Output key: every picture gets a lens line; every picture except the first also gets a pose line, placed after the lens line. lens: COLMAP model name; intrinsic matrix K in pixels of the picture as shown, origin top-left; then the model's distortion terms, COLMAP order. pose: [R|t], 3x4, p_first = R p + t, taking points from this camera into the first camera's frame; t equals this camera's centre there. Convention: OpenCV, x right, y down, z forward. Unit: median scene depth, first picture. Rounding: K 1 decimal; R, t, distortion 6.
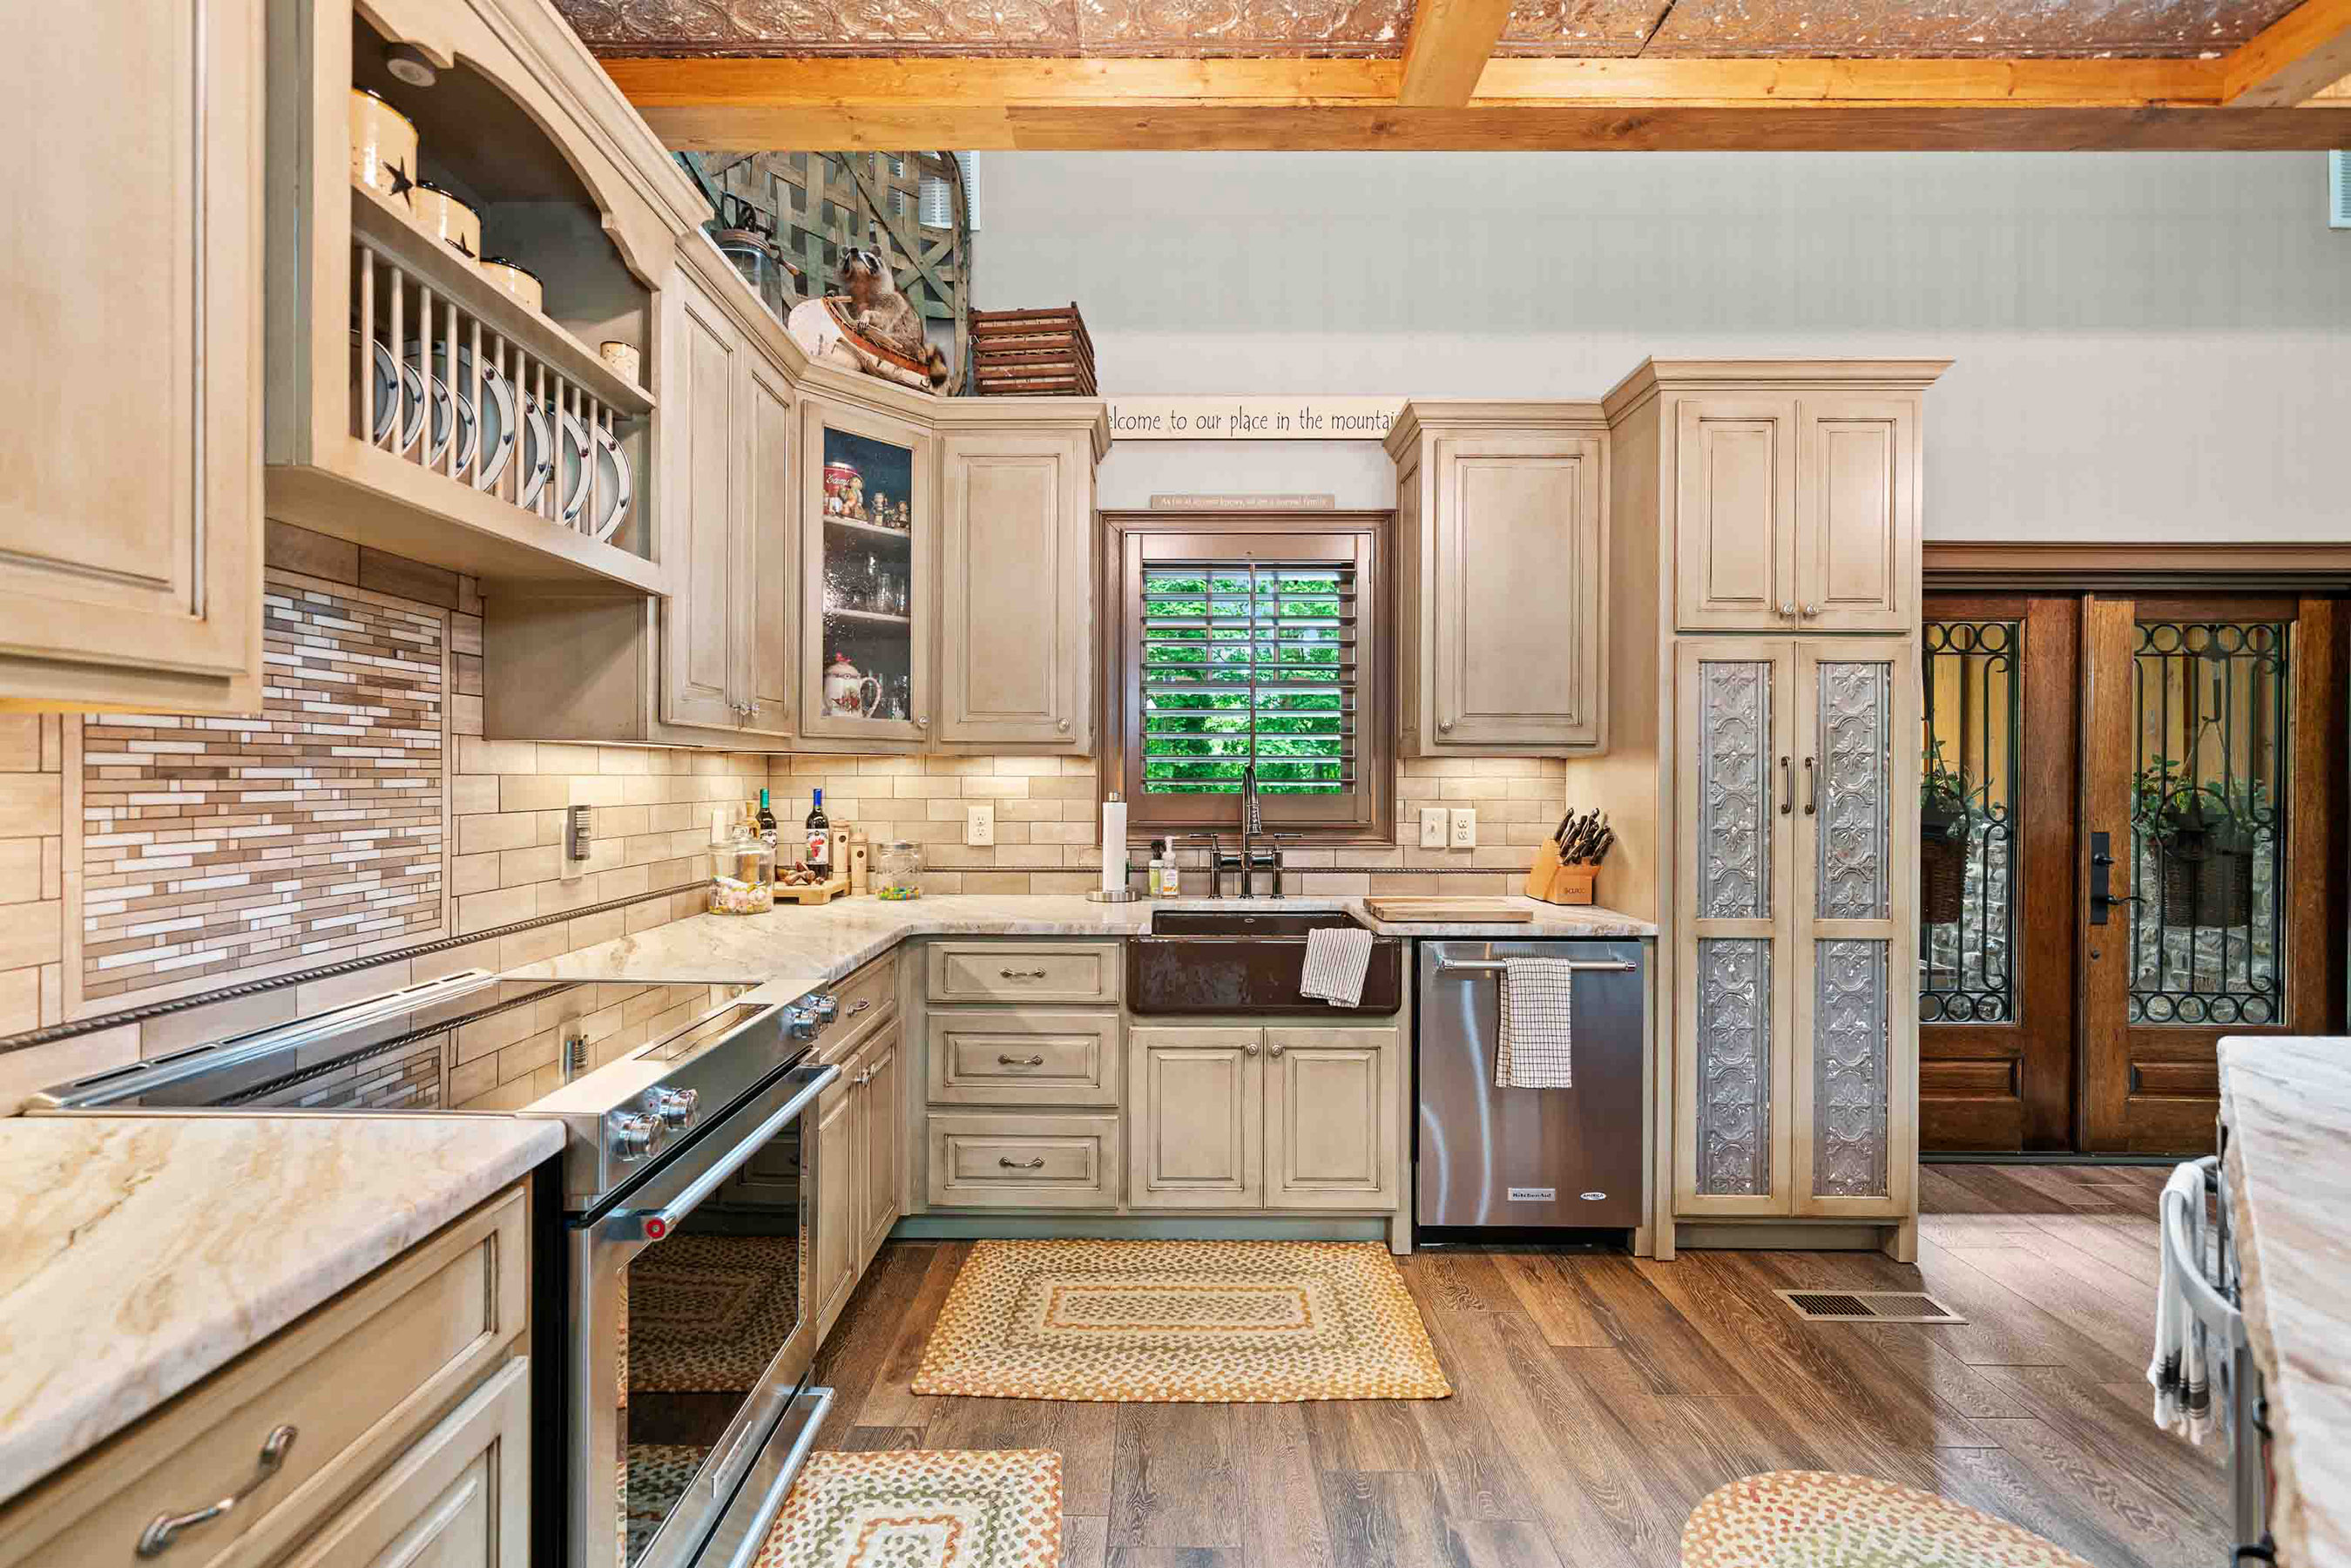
lens RADIAL K [[985.1, 0, 1166.4], [0, 985.1, 777.8], [0, 0, 1]] dist [-0.000303, 0.000001]
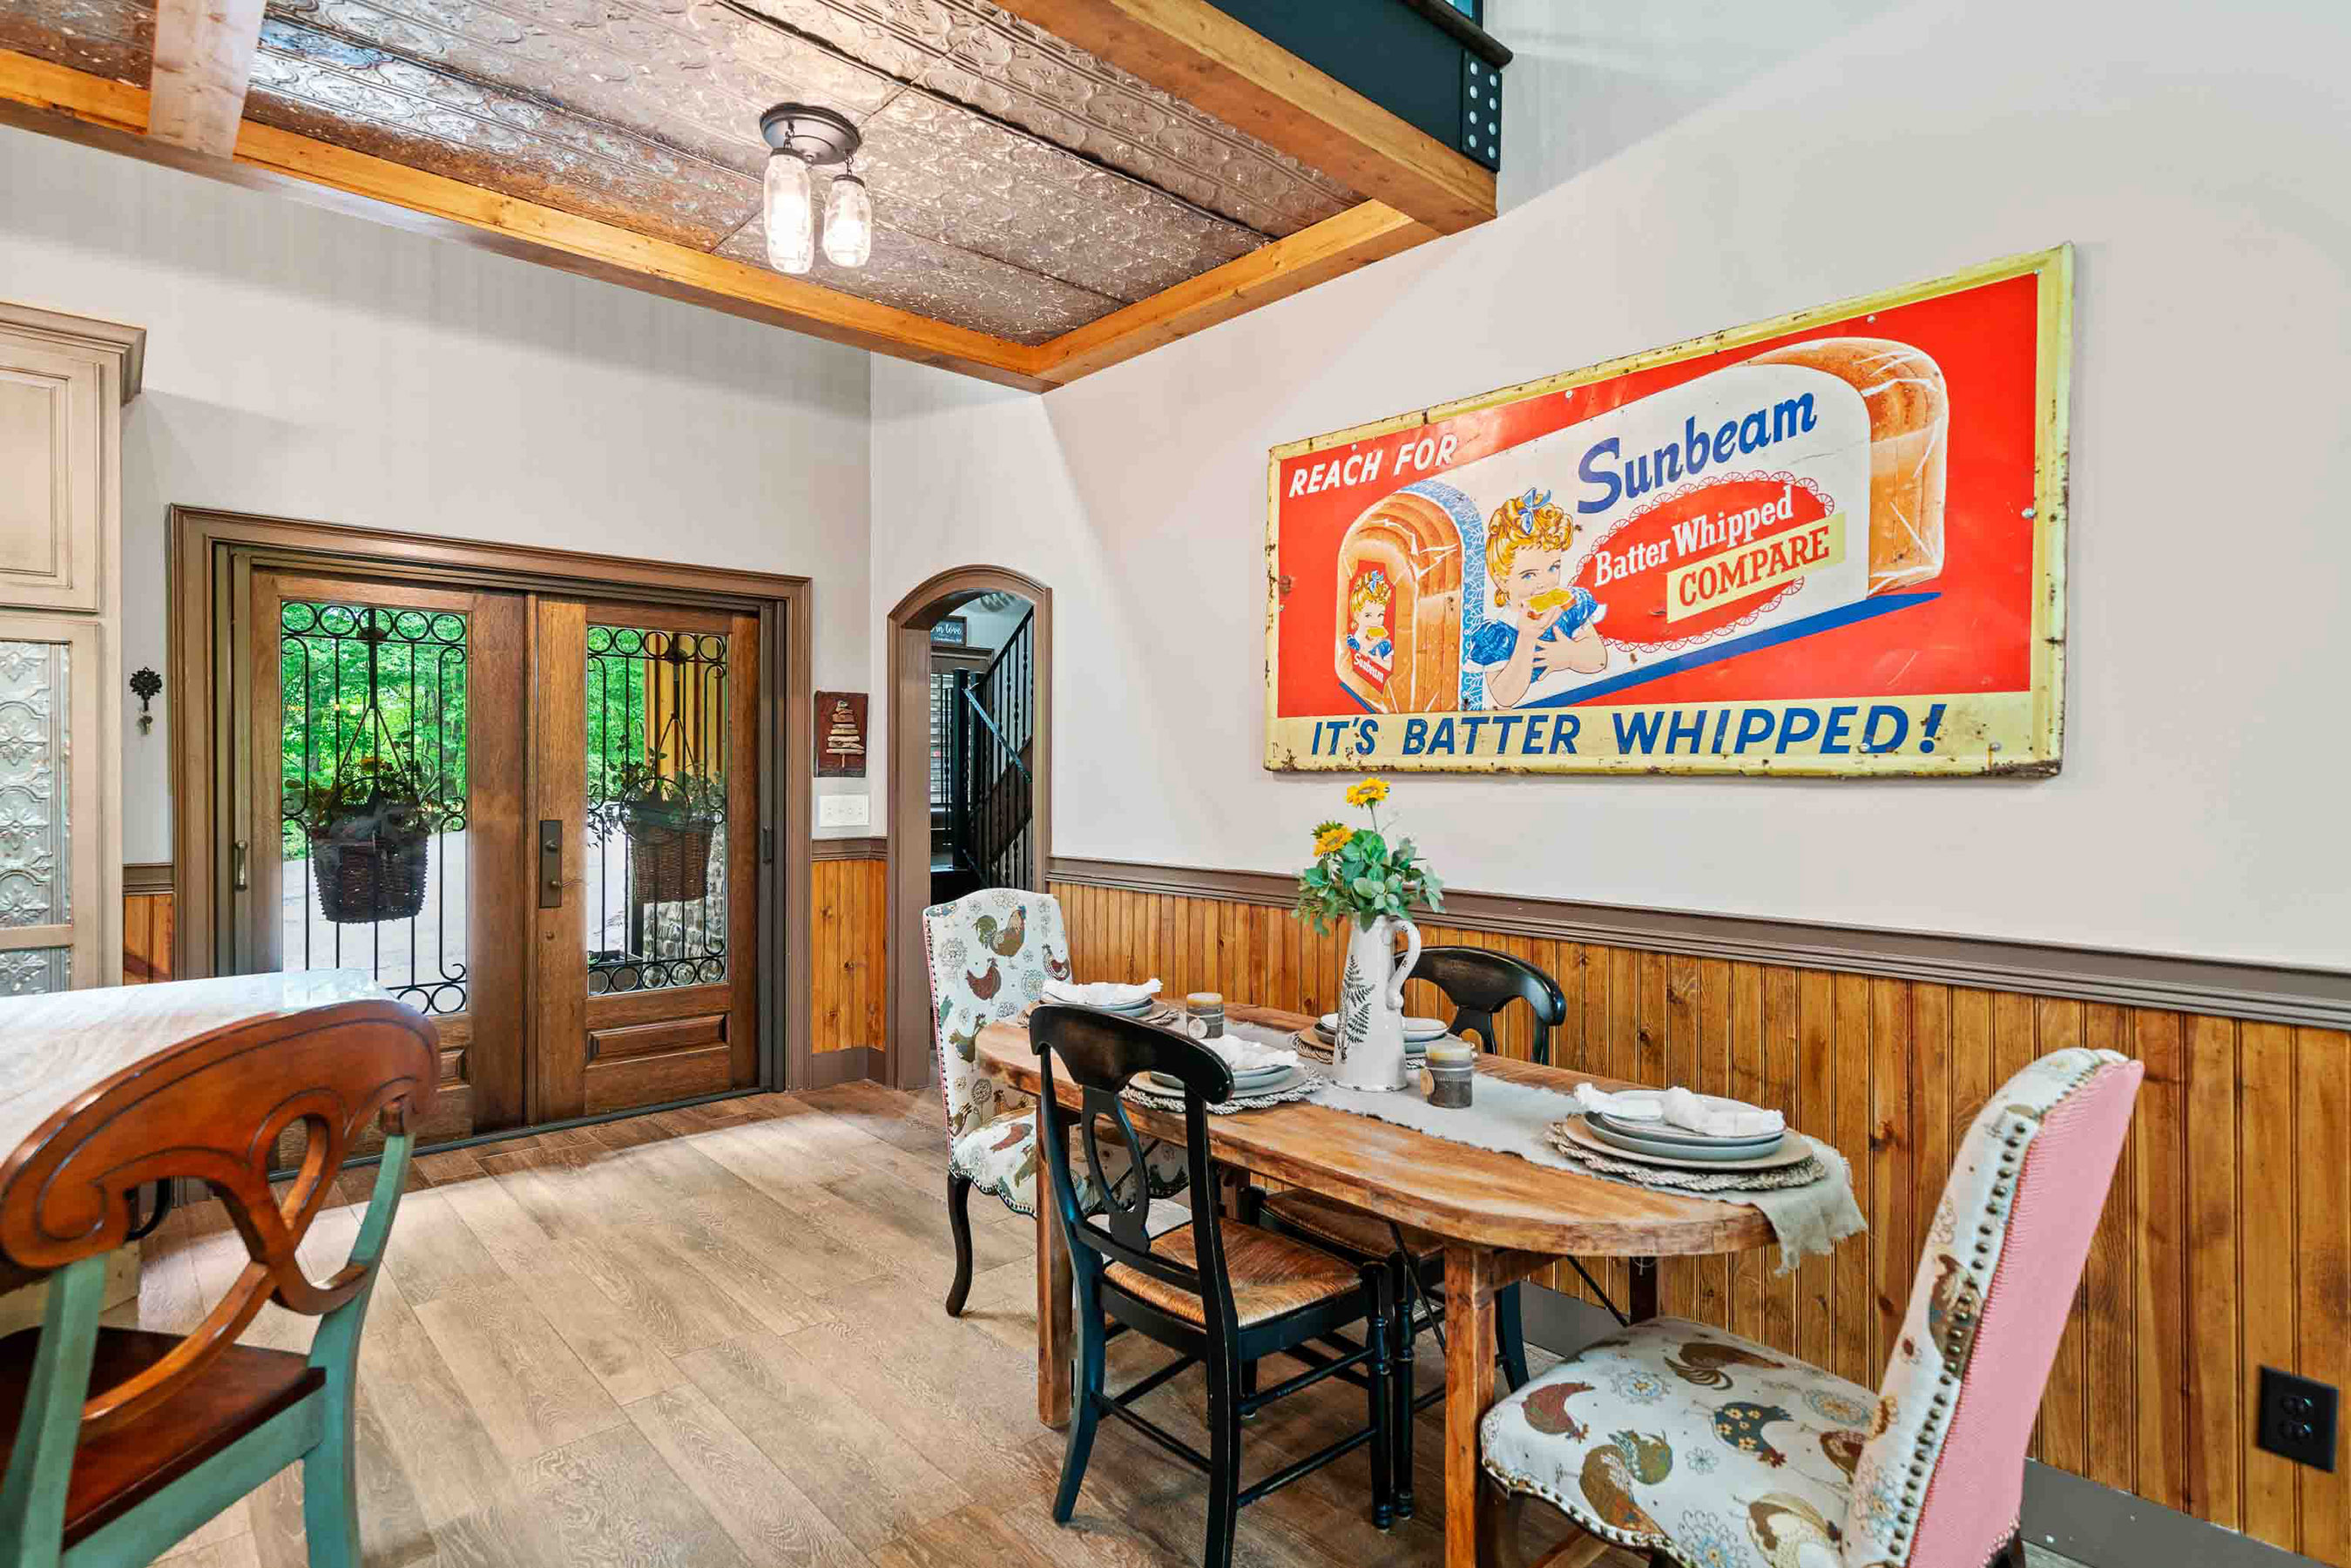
lens RADIAL K [[1203.1, 0, 1158.2], [0, 1203.1, 783.5], [0, 0, 1]] dist [0.004531, 0.000892]
pose [[0.744840, -0.008543, 0.667188, 0.738829], [-0.000455, 0.999911, 0.013312, -0.002585], [-0.667243, -0.010219, 0.744770, -0.516091]]
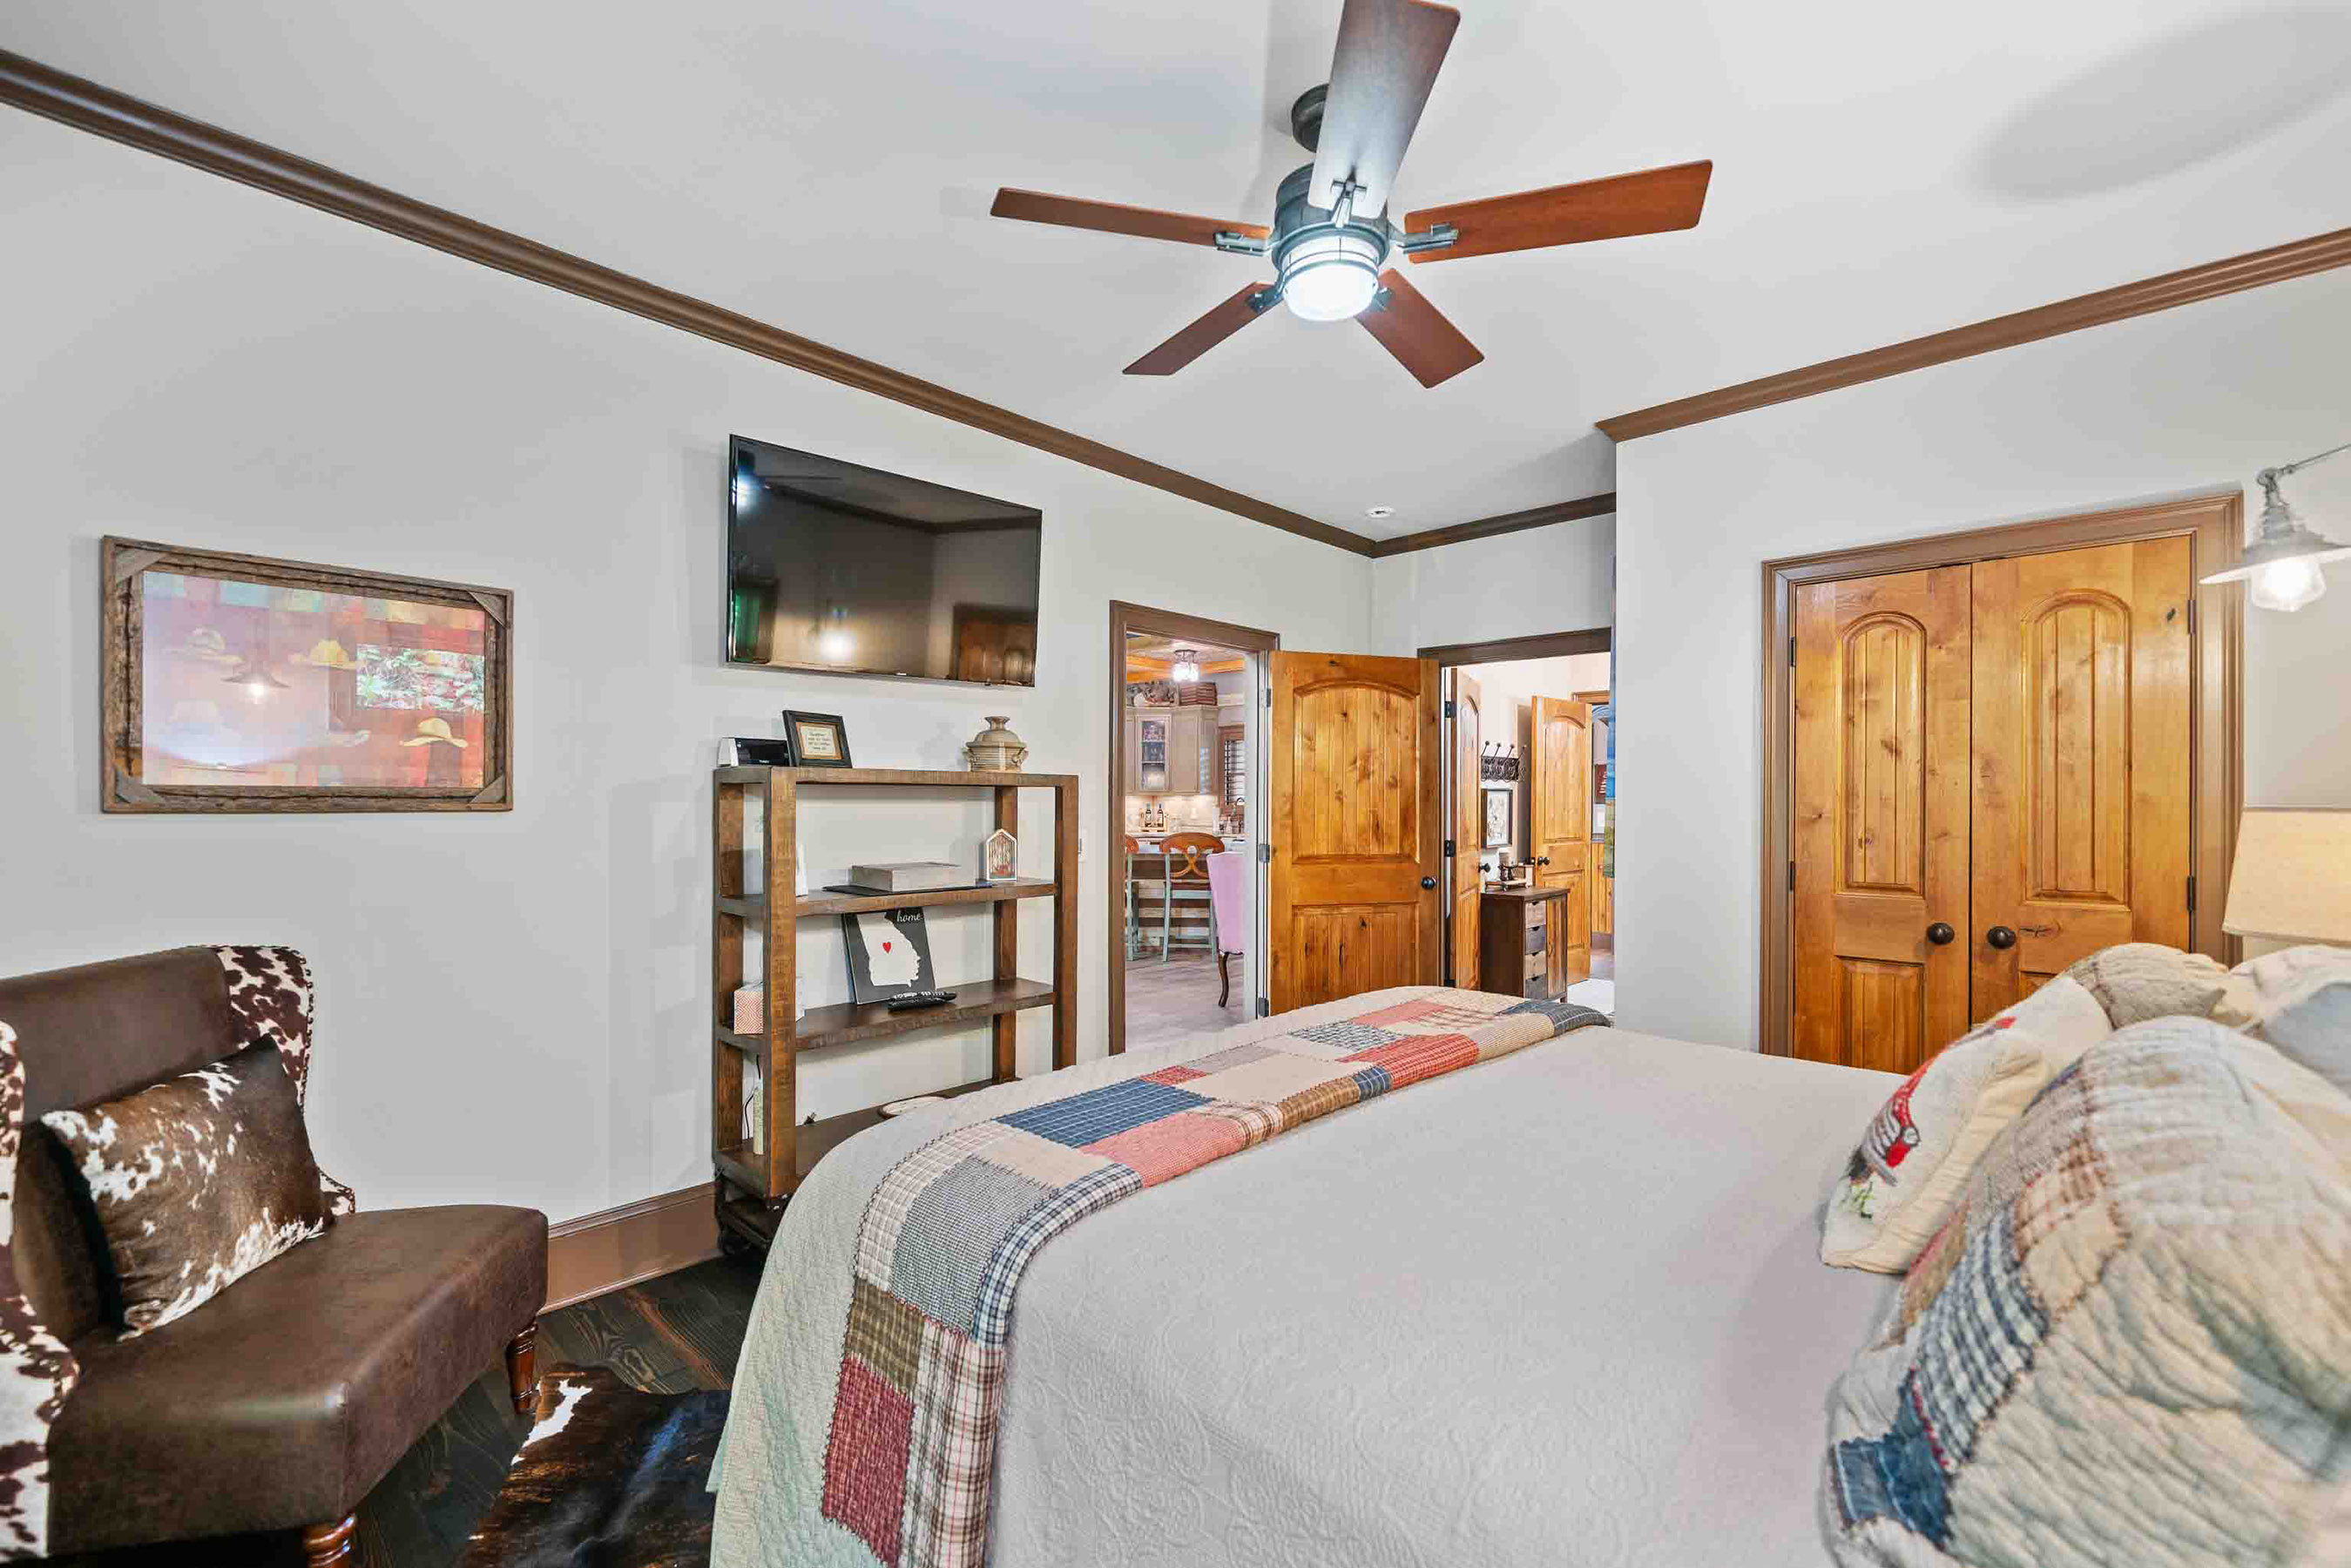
lens RADIAL K [[1004.1, 0, 1178.7], [0, 1004.1, 792.2], [0, 0, 1]] dist [-0.000061, 0.000000]
pose [[0.733998, -0.004439, -0.679137, 2.881305], [0.000757, 0.999983, -0.005718, -0.012672], [0.679151, 0.003683, 0.733989, -2.226453]]
